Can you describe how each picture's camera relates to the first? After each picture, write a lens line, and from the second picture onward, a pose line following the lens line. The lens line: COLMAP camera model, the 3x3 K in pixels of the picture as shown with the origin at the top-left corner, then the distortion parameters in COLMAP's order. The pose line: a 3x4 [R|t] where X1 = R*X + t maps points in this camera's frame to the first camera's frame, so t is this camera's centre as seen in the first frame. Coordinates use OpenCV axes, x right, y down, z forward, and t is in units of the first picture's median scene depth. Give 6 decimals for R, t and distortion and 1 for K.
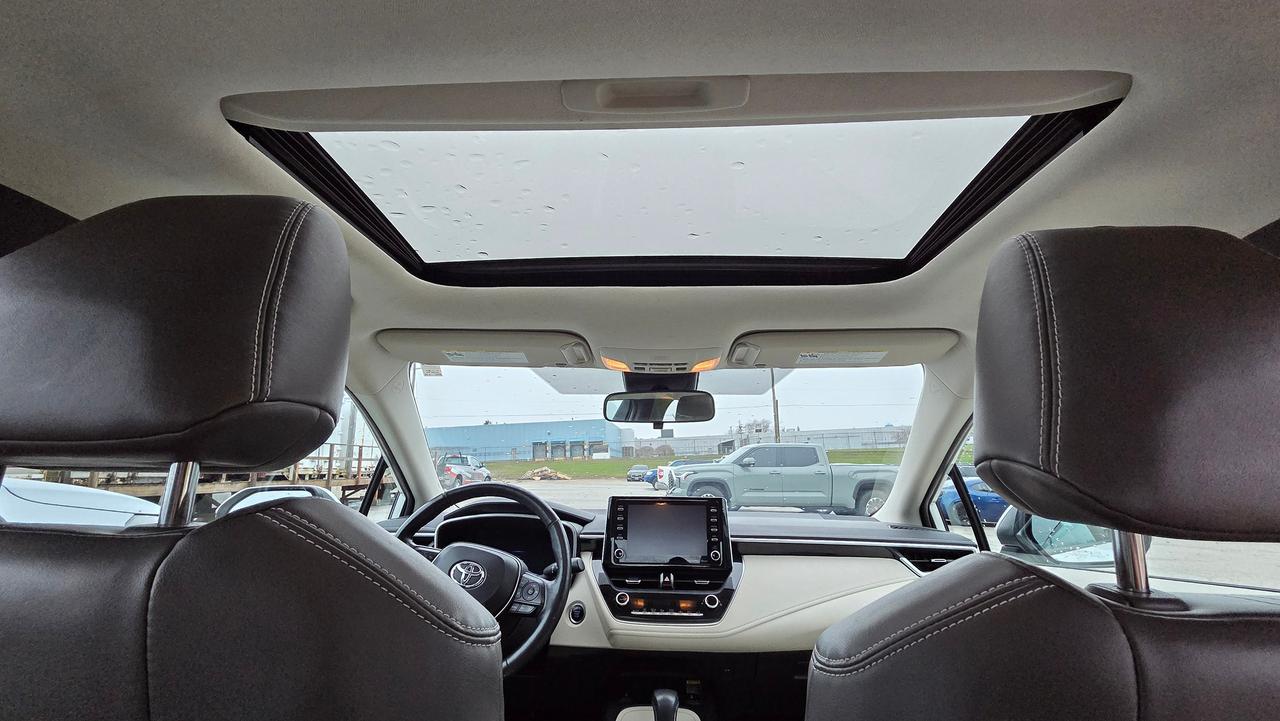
lens RADIAL K [[528.4, 0, 640.0], [0, 528.4, 360.5], [0, 0, 1]] dist [0.002000, 0.000161]
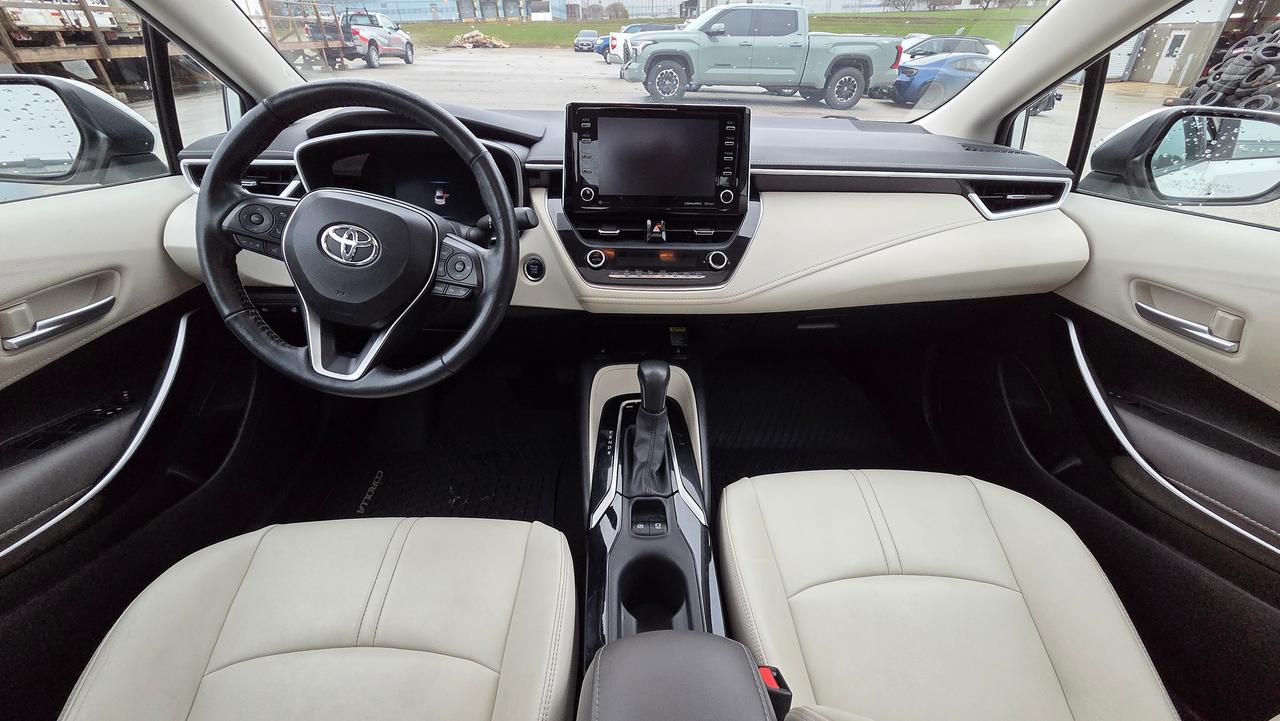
lens RADIAL K [[528.4, 0, 640.0], [0, 528.4, 360.5], [0, 0, 1]] dist [0.002000, 0.000161]
pose [[0.996426, -0.030453, 0.078786, -0.030903], [-0.031661, 0.730084, 0.682624, 0.054020], [-0.078309, -0.682678, 0.726511, 0.341909]]
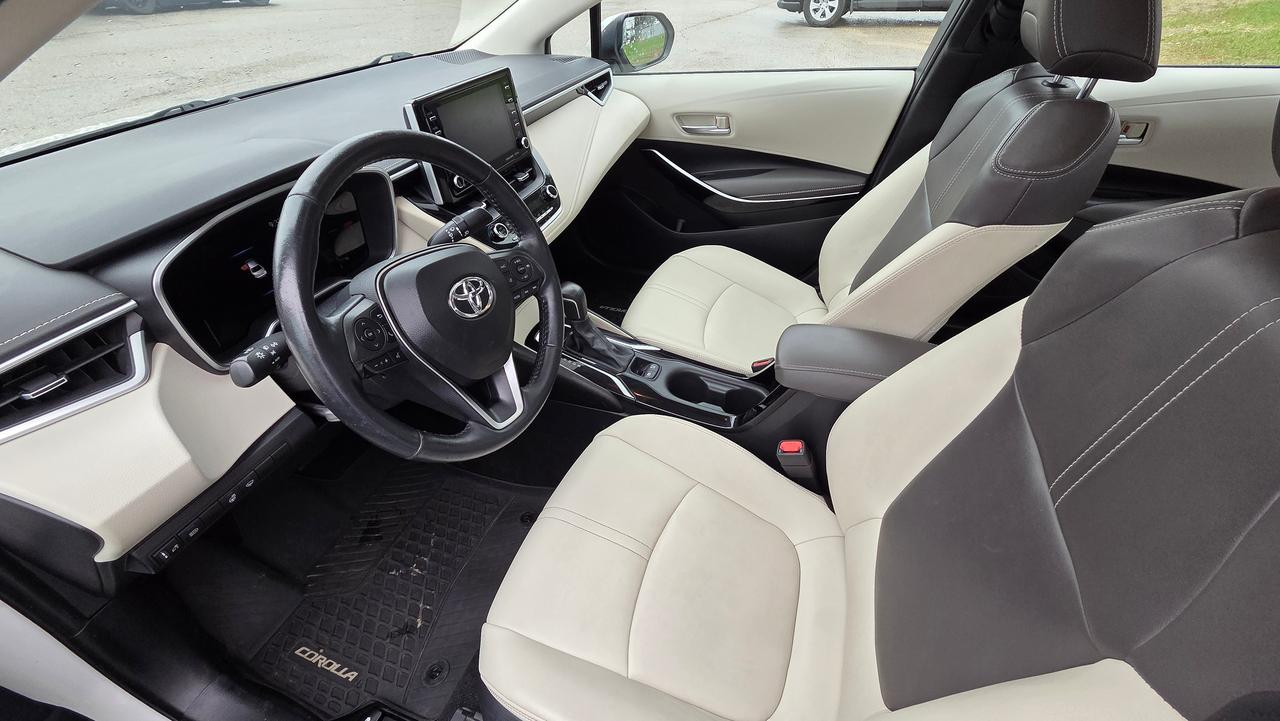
lens RADIAL K [[528.4, 0, 640.0], [0, 528.4, 360.5], [0, 0, 1]] dist [0.002000, 0.000161]
pose [[0.289823, -0.609877, 0.737599, -0.640422], [-0.216138, 0.709060, 0.671206, 0.006403], [-0.932356, -0.353954, 0.073684, 0.617185]]
